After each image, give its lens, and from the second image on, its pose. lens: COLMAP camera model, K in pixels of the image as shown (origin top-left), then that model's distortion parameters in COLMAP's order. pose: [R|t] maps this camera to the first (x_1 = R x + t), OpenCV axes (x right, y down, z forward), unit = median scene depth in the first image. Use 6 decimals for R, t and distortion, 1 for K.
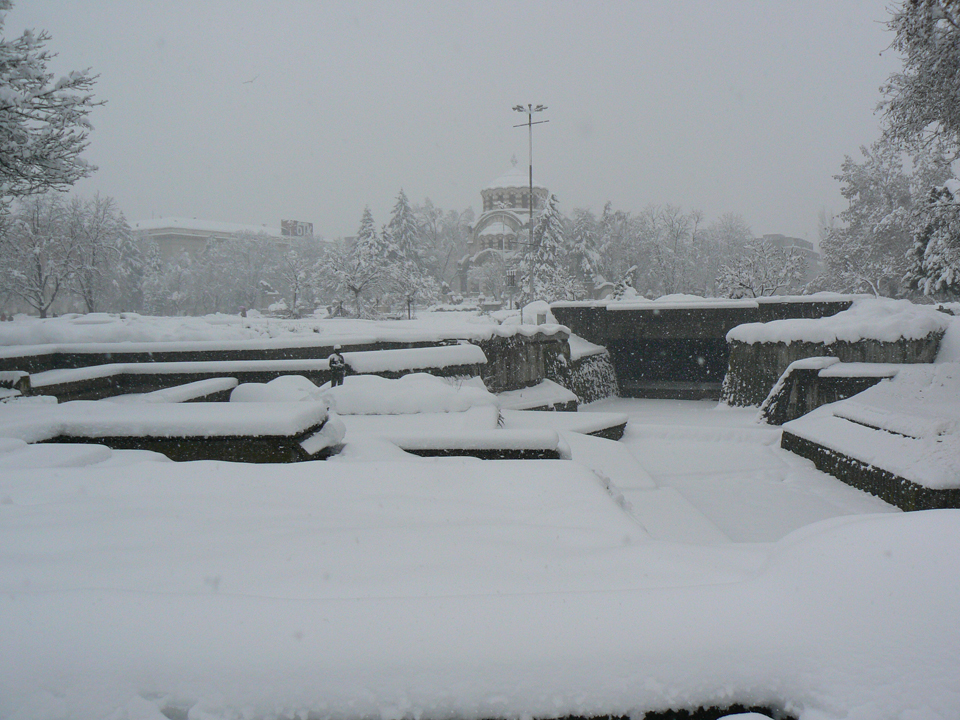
lens RADIAL K [[1021.5, 0, 480.0], [0, 1021.5, 360.0], [0, 0, 1]] dist [-0.157253, 0.024945]
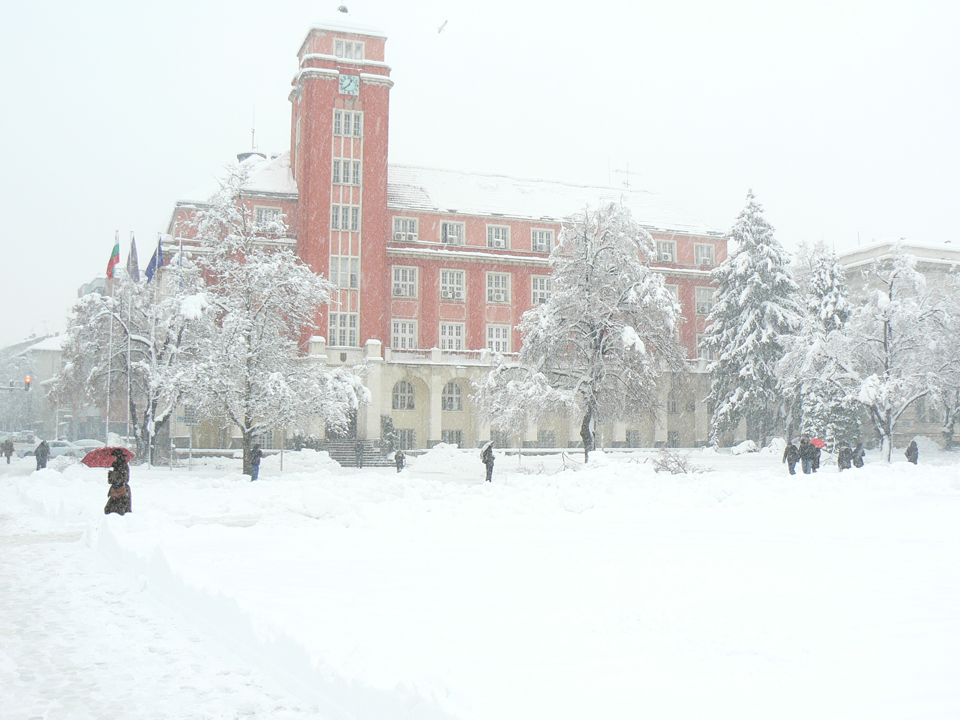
lens RADIAL K [[1021.5, 0, 480.0], [0, 1021.5, 360.0], [0, 0, 1]] dist [-0.157253, 0.024945]
pose [[0.746178, -0.047795, -0.664028, -0.176342], [-0.033153, 0.993514, -0.108766, -0.033306], [0.664920, 0.103174, 0.739754, 0.643252]]
